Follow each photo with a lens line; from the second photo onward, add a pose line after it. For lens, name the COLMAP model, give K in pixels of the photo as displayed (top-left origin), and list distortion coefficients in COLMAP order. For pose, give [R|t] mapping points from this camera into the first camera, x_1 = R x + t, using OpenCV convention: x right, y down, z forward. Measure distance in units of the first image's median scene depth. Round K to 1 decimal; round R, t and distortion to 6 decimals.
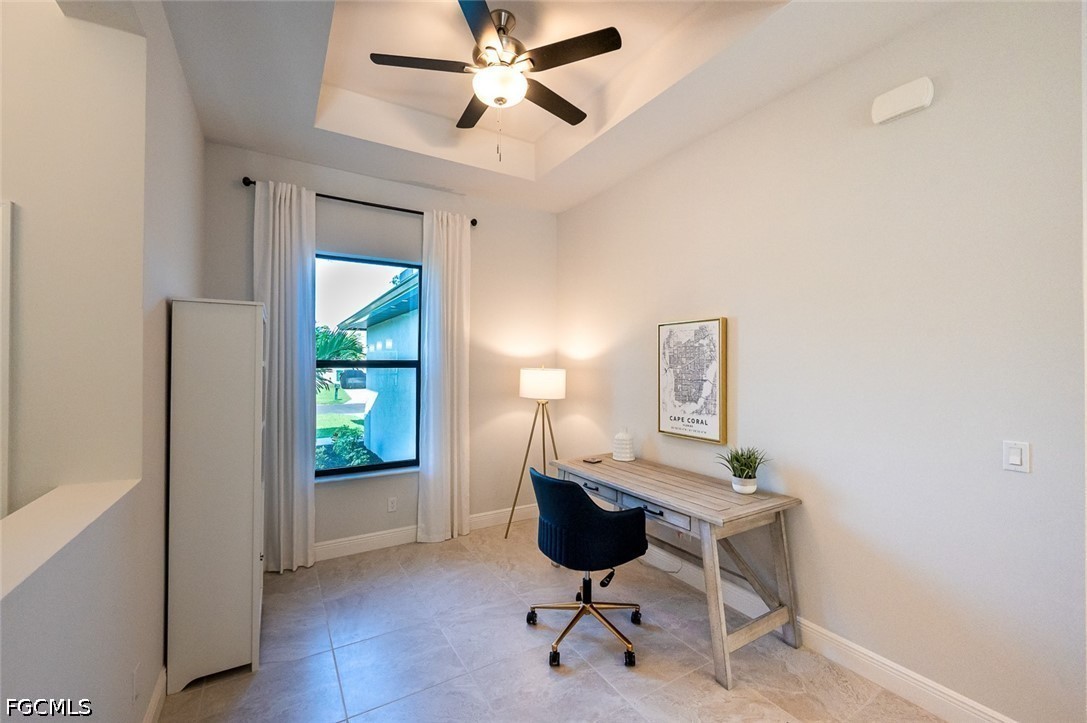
lens RADIAL K [[436.3, 0, 547.1], [0, 436.3, 355.9], [0, 0, 1]] dist [-0.011178, -0.000382]
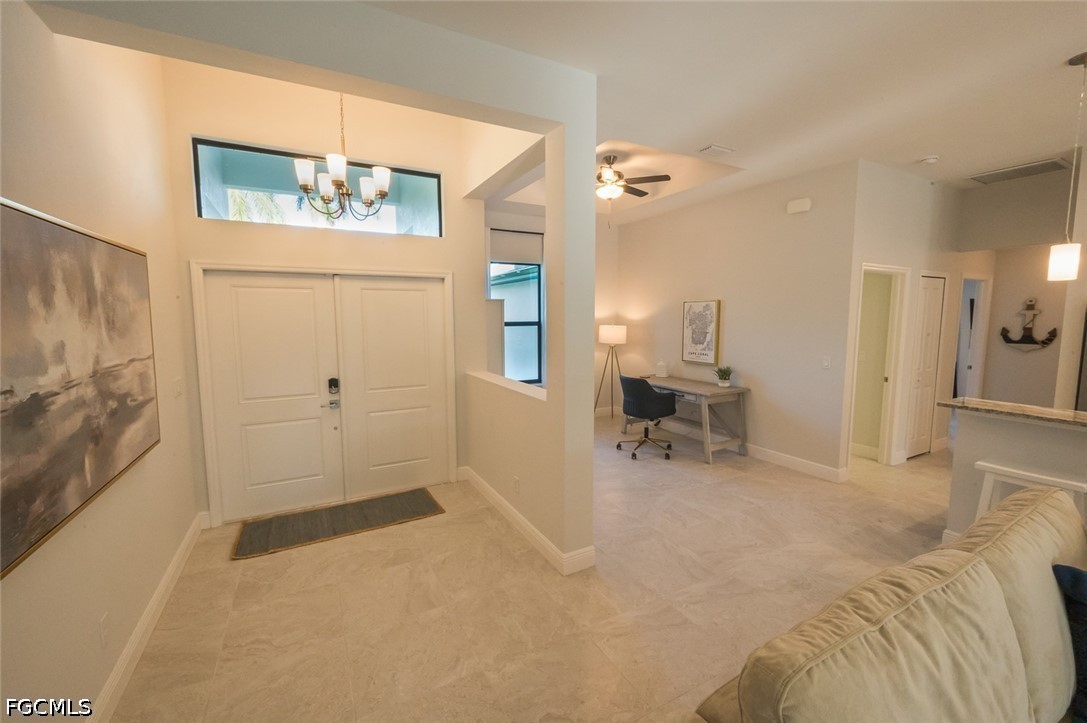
lens RADIAL K [[436.3, 0, 547.3], [0, 436.3, 358.7], [0, 0, 1]] dist [-0.011178, -0.000382]
pose [[0.999005, -0.001573, -0.044567, -0.258040], [0.006754, 0.993186, 0.116345, -0.058010], [0.044080, -0.116530, 0.992208, -0.948689]]
